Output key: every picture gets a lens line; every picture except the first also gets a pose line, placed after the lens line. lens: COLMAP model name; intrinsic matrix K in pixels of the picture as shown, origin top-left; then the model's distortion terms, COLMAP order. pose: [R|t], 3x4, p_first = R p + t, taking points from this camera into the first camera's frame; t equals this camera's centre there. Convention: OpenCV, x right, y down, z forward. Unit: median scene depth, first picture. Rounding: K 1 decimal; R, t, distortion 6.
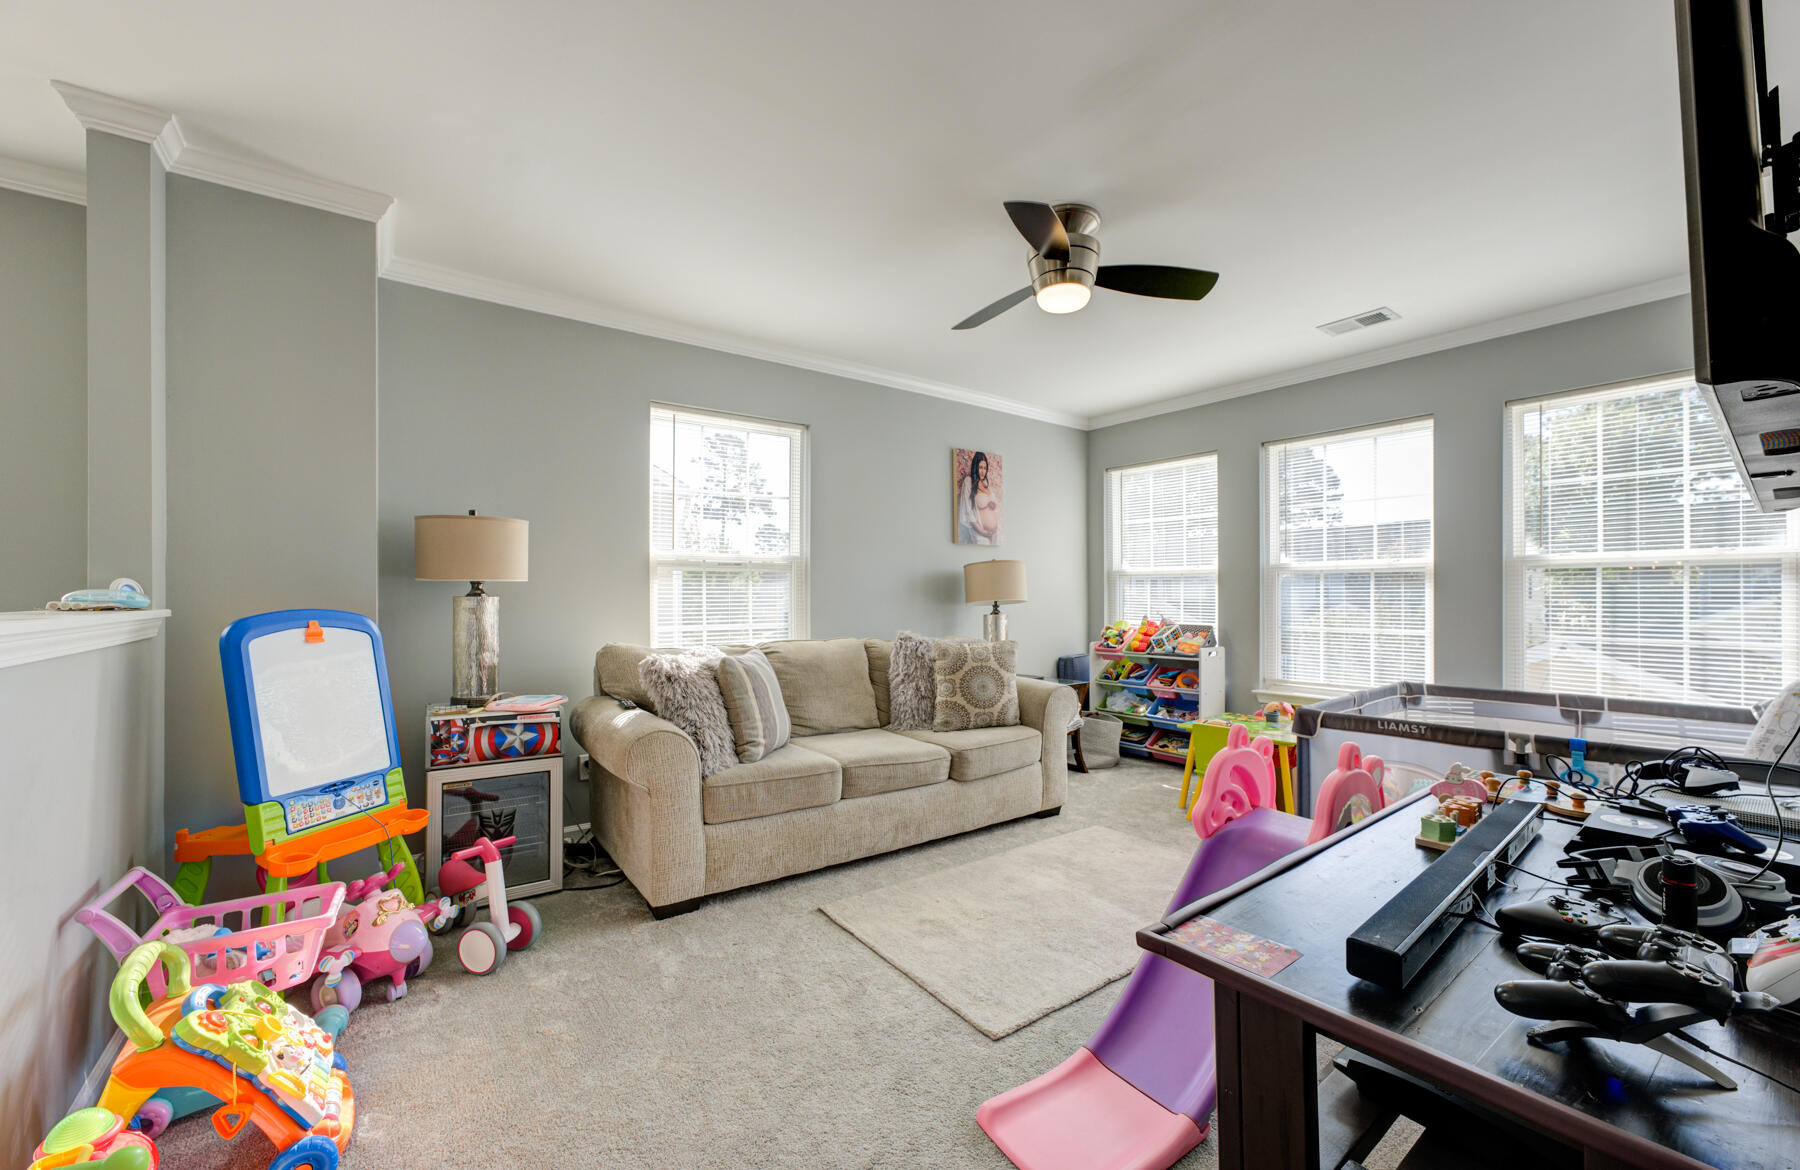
lens RADIAL K [[718.4, 0, 909.1], [0, 718.4, 590.5], [0, 0, 1]] dist [-0.003229, 0.001691]
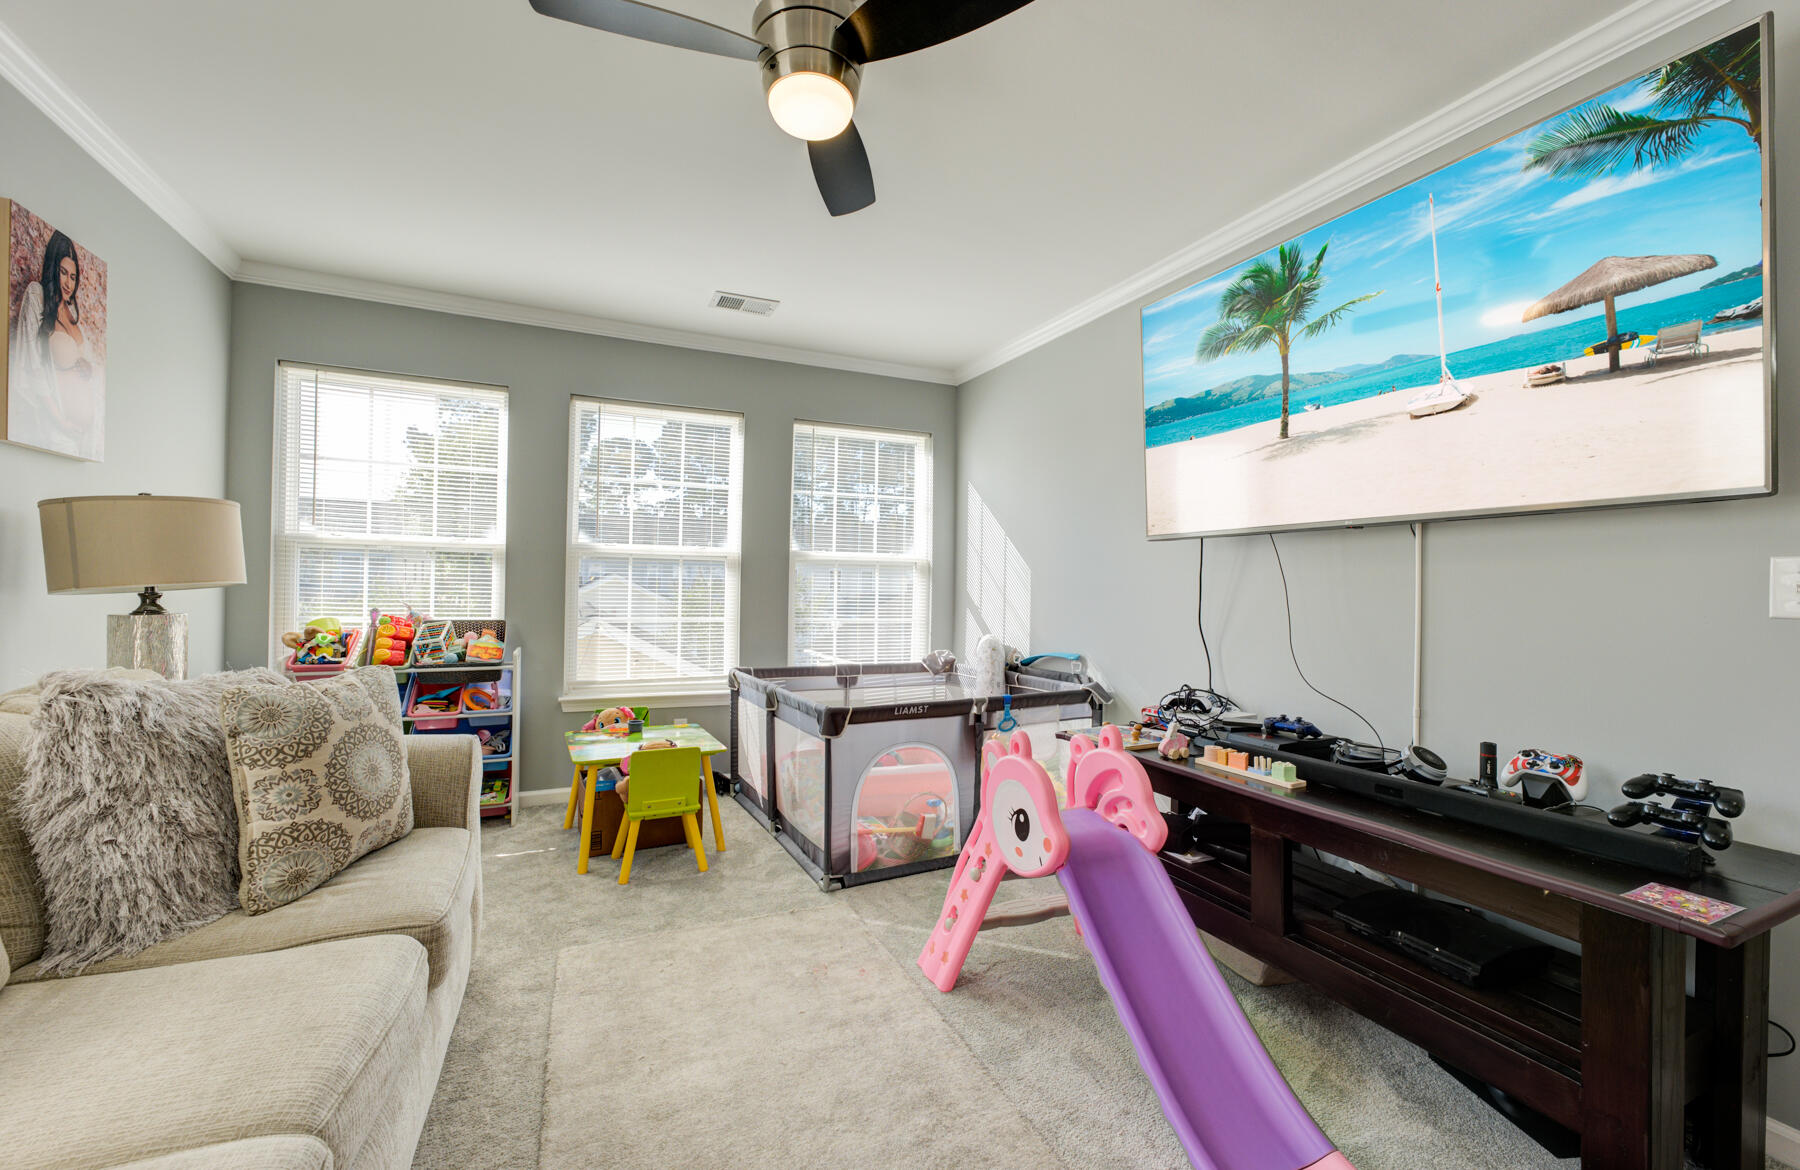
lens RADIAL K [[718.4, 0, 903.6], [0, 718.4, 590.0], [0, 0, 1]] dist [-0.003229, 0.001691]
pose [[0.240651, 0.003804, 0.970604, -0.254453], [-0.023893, 0.999713, 0.002006, 0.007242], [-0.970318, -0.023673, 0.240672, 0.533330]]
